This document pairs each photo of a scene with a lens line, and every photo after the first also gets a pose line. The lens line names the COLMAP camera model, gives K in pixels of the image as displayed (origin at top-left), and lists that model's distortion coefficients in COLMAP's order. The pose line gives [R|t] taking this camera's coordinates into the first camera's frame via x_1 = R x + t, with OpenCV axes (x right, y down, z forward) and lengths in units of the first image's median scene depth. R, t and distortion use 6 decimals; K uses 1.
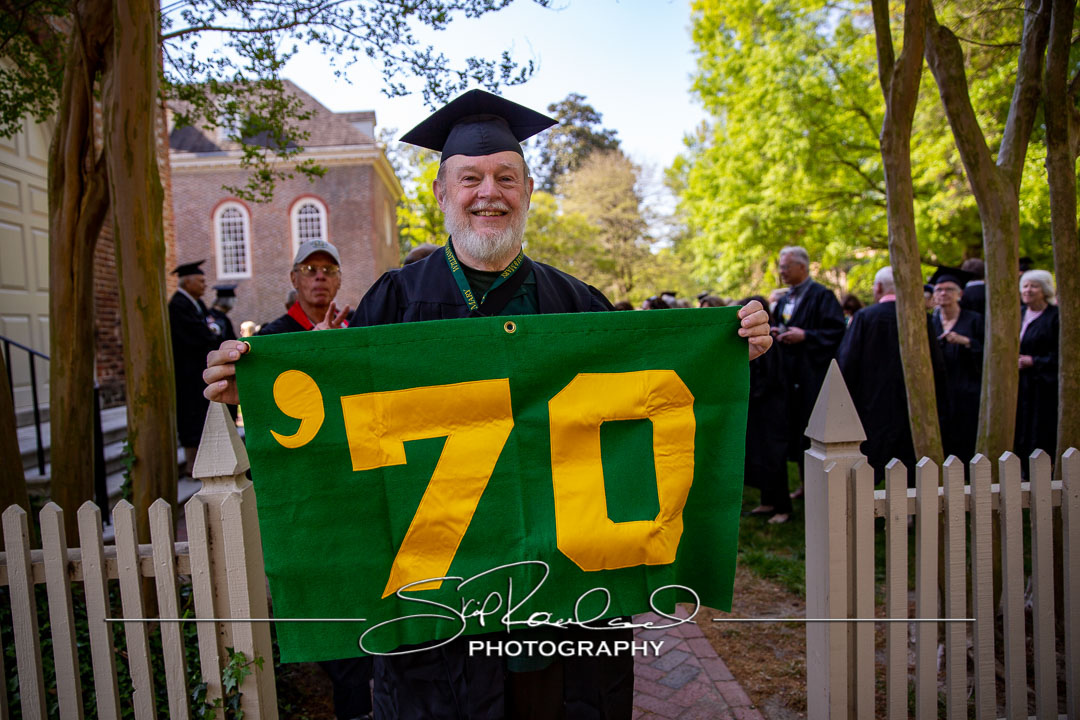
lens RADIAL K [[723.9, 0, 532.5], [0, 723.9, 358.9], [0, 0, 1]] dist [-0.109574, 0.077954]
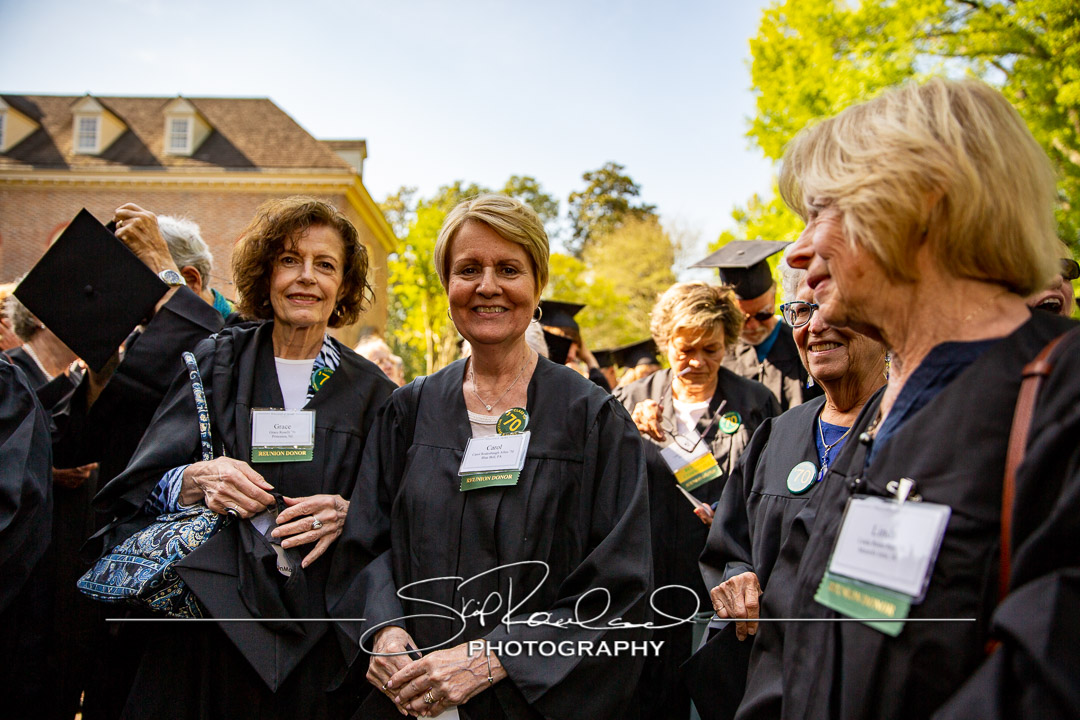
lens RADIAL K [[723.9, 0, 532.5], [0, 723.9, 358.9], [0, 0, 1]] dist [-0.109574, 0.077954]
pose [[0.996806, 0.064844, -0.046606, 0.033199], [-0.070018, 0.990345, -0.119642, -0.008051], [0.038398, 0.122524, 0.991723, 0.232864]]
